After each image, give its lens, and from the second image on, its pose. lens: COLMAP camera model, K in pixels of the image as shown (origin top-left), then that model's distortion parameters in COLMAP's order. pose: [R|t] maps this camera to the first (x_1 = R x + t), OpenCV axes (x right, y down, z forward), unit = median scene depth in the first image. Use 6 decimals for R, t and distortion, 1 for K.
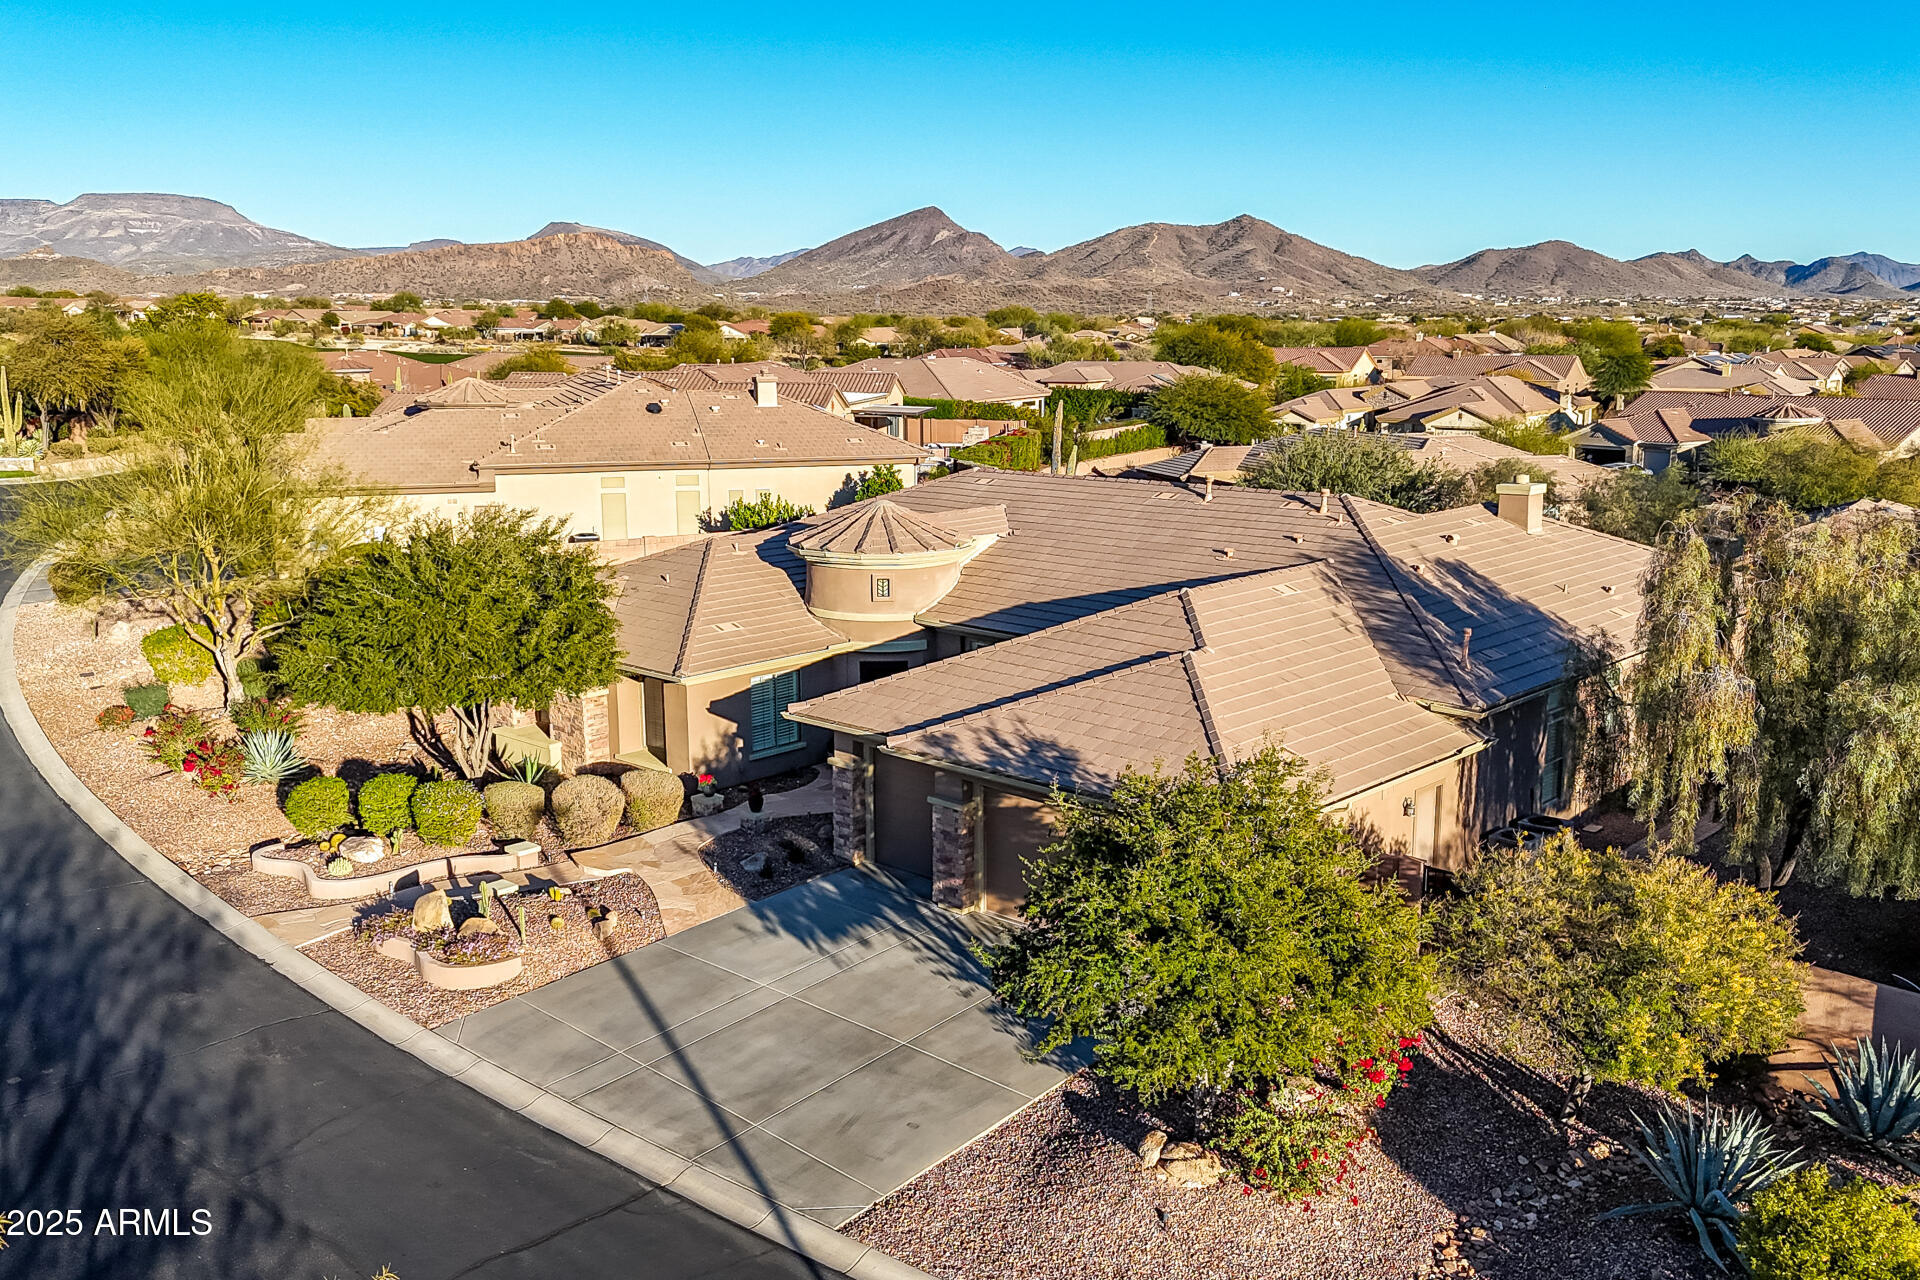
lens RADIAL K [[1669.9, 0, 960.0], [0, 1669.9, 640.0], [0, 0, 1]] dist [0.085456, -0.097765]
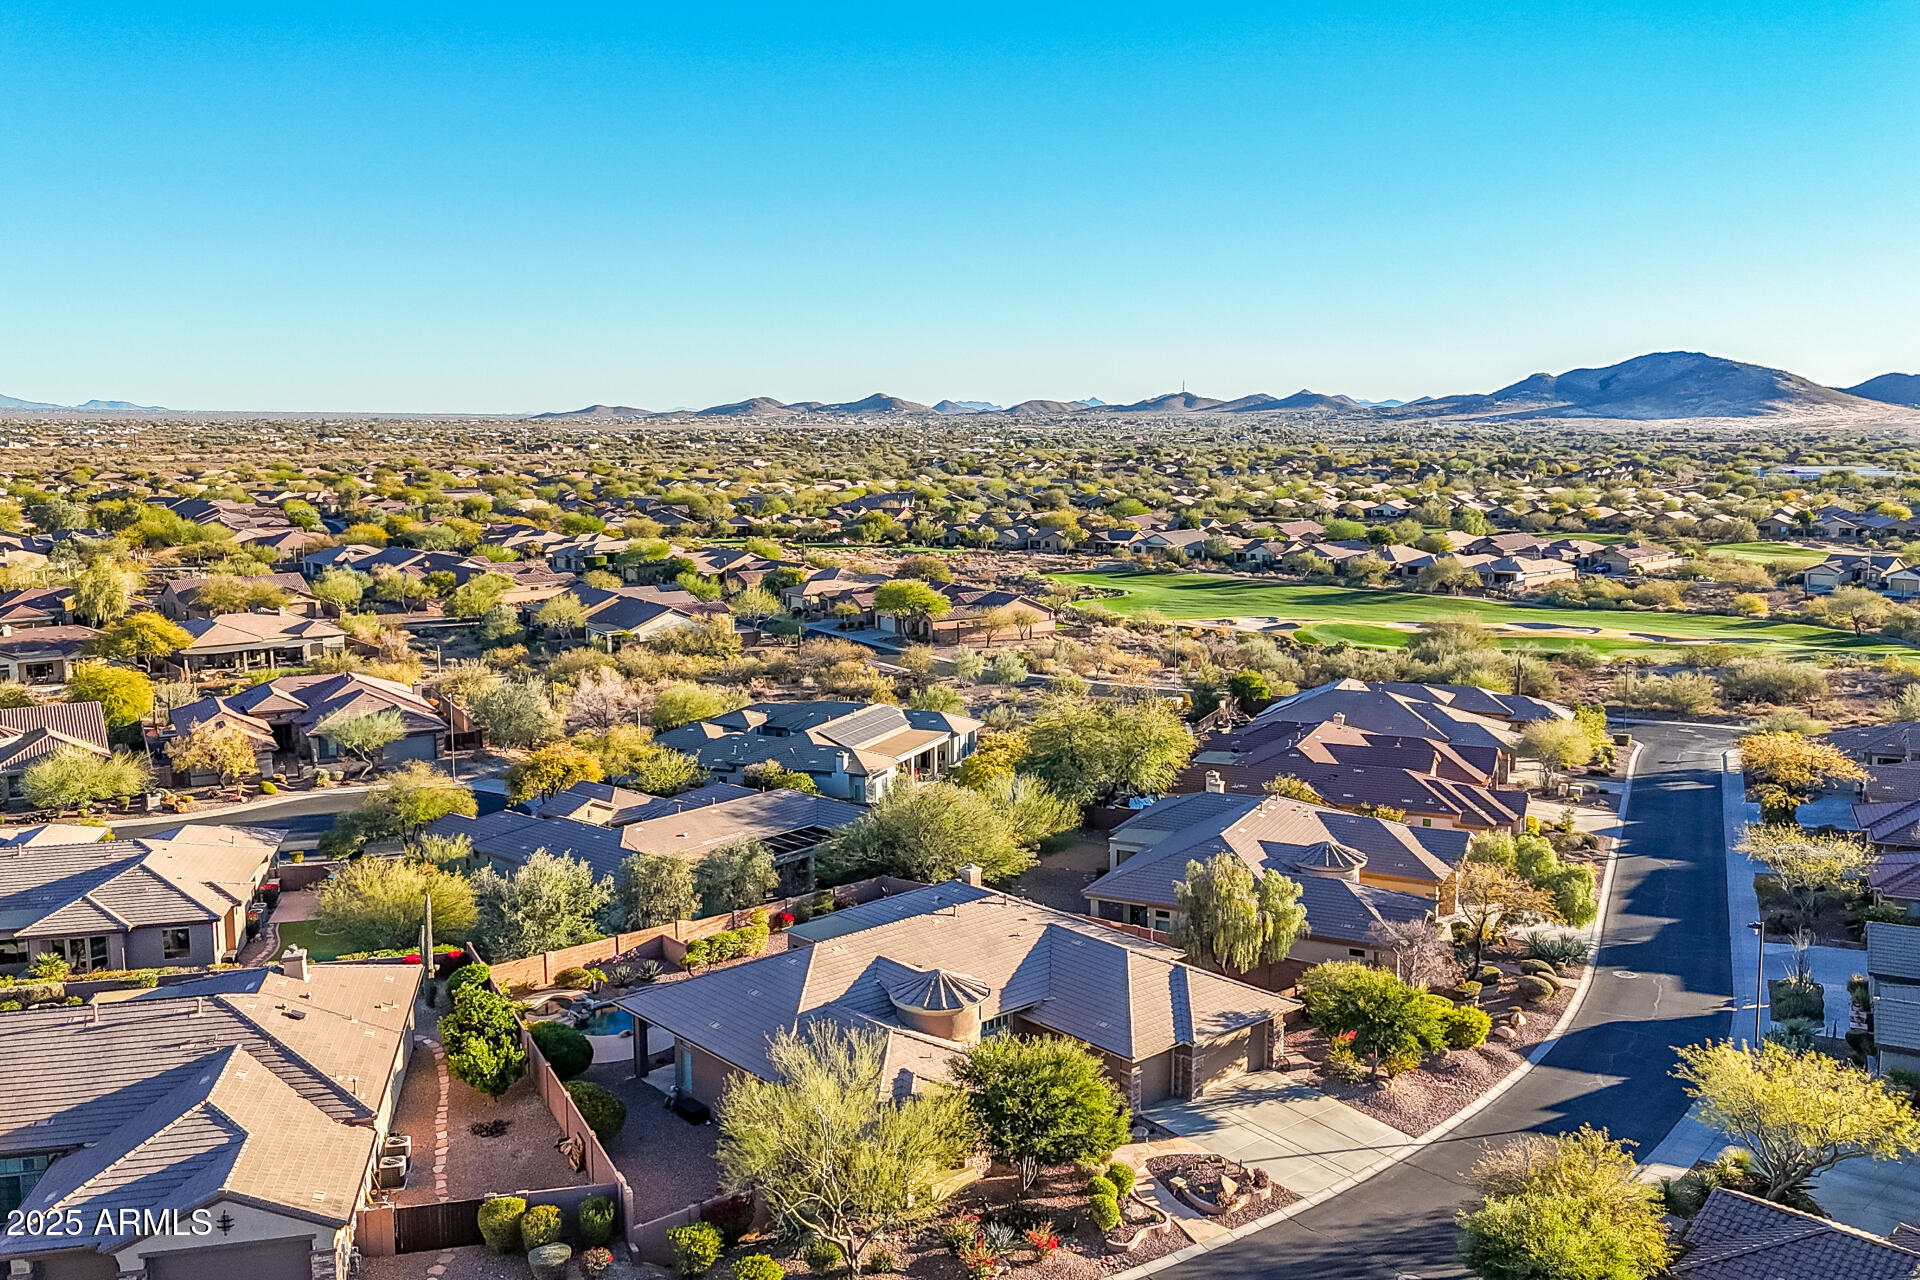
lens RADIAL K [[1664.8, 0, 960.0], [0, 1664.8, 640.0], [0, 0, 1]] dist [0.128447, -0.235454]
pose [[0.105934, -0.134928, 0.985176, -0.554290], [0.193190, 0.974666, 0.112715, -0.196128], [-0.975426, 0.178386, 0.129317, 0.205879]]
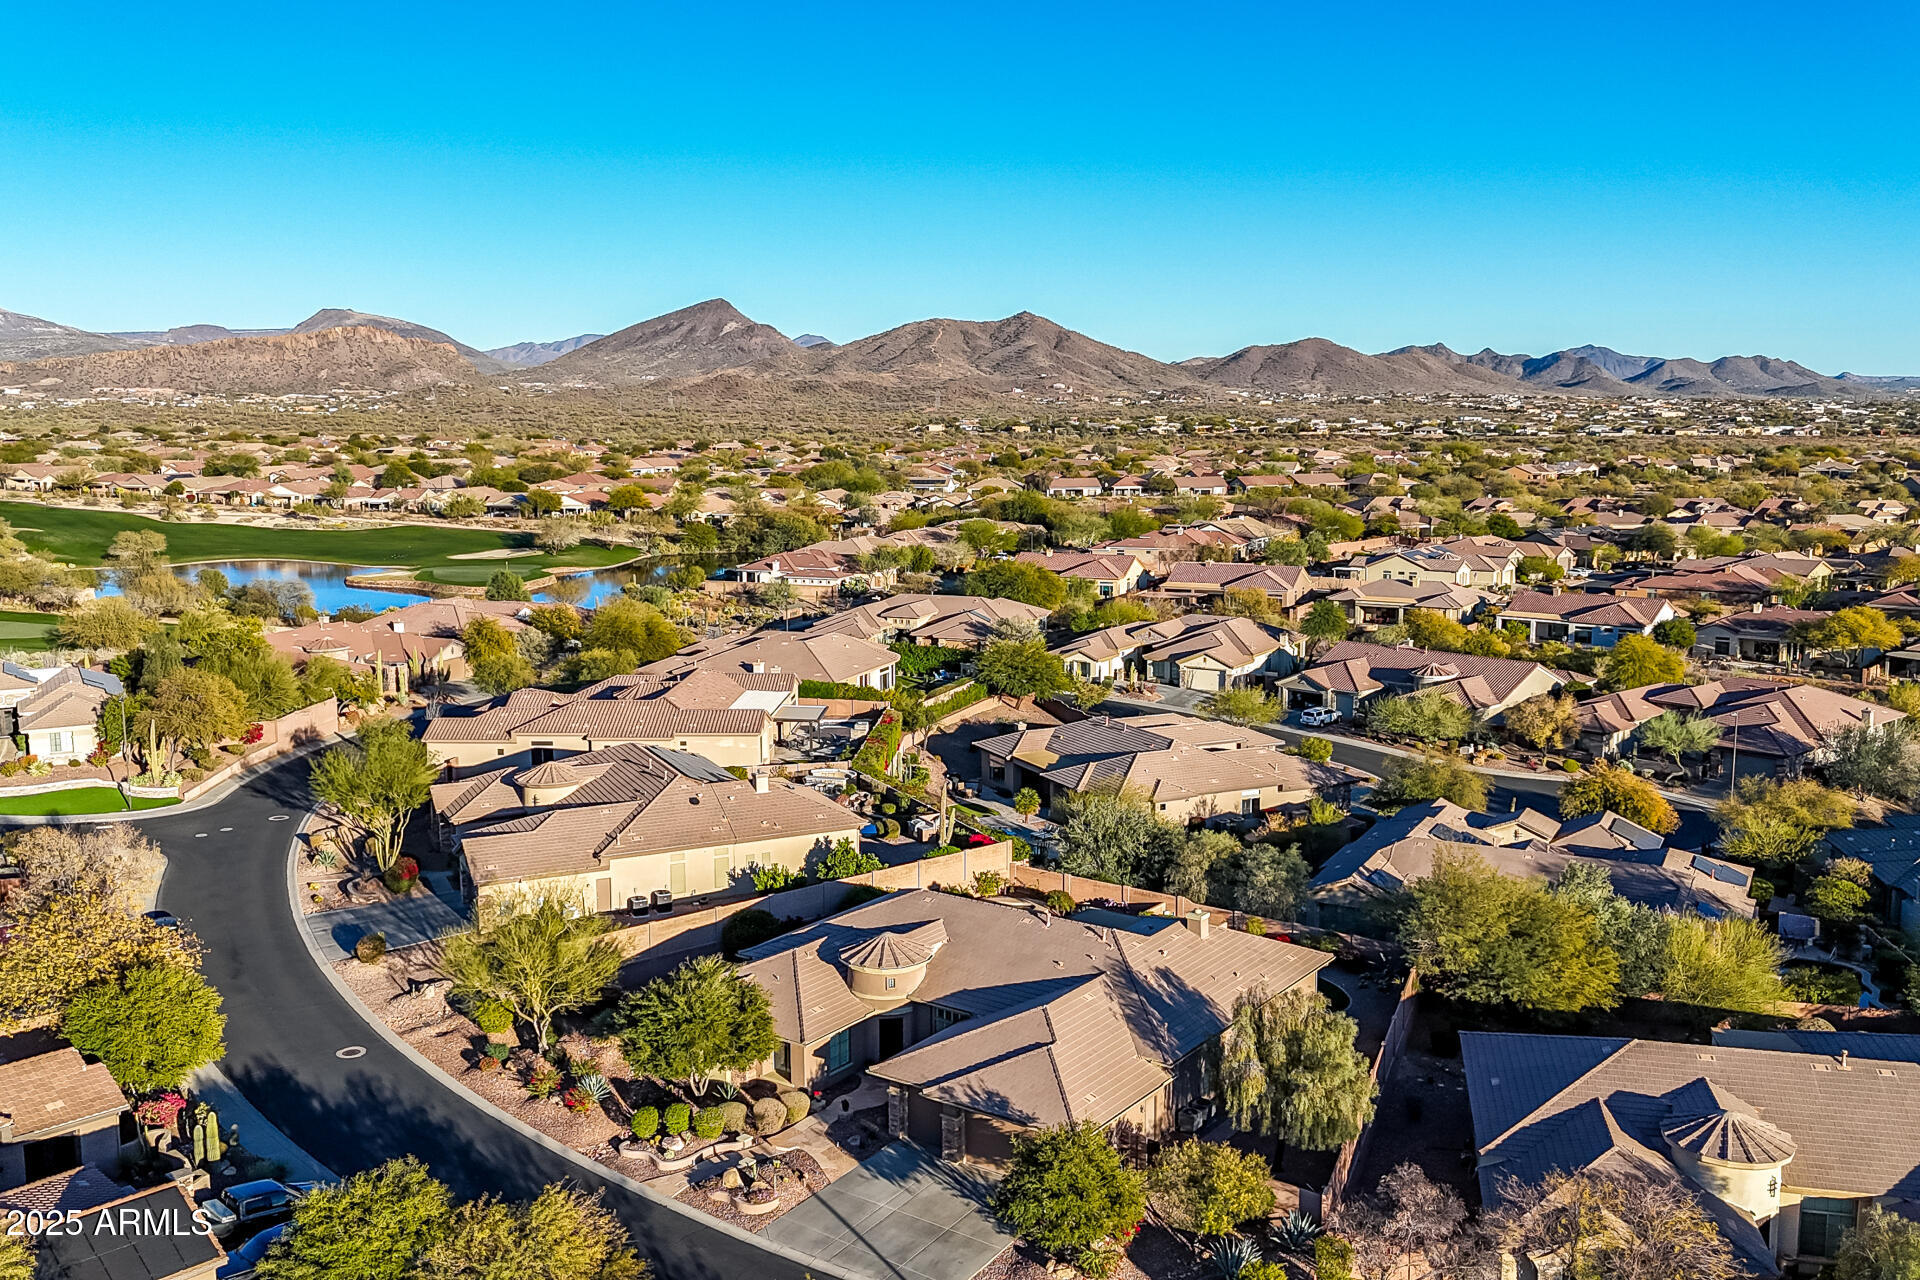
lens RADIAL K [[1664.8, 0, 960.0], [0, 1664.8, 640.0], [0, 0, 1]] dist [0.128447, -0.235454]
pose [[0.992199, -0.018068, 0.123348, -0.060788], [0.024078, 0.998585, -0.047408, -0.102320], [-0.122317, 0.050008, 0.991230, -0.305081]]
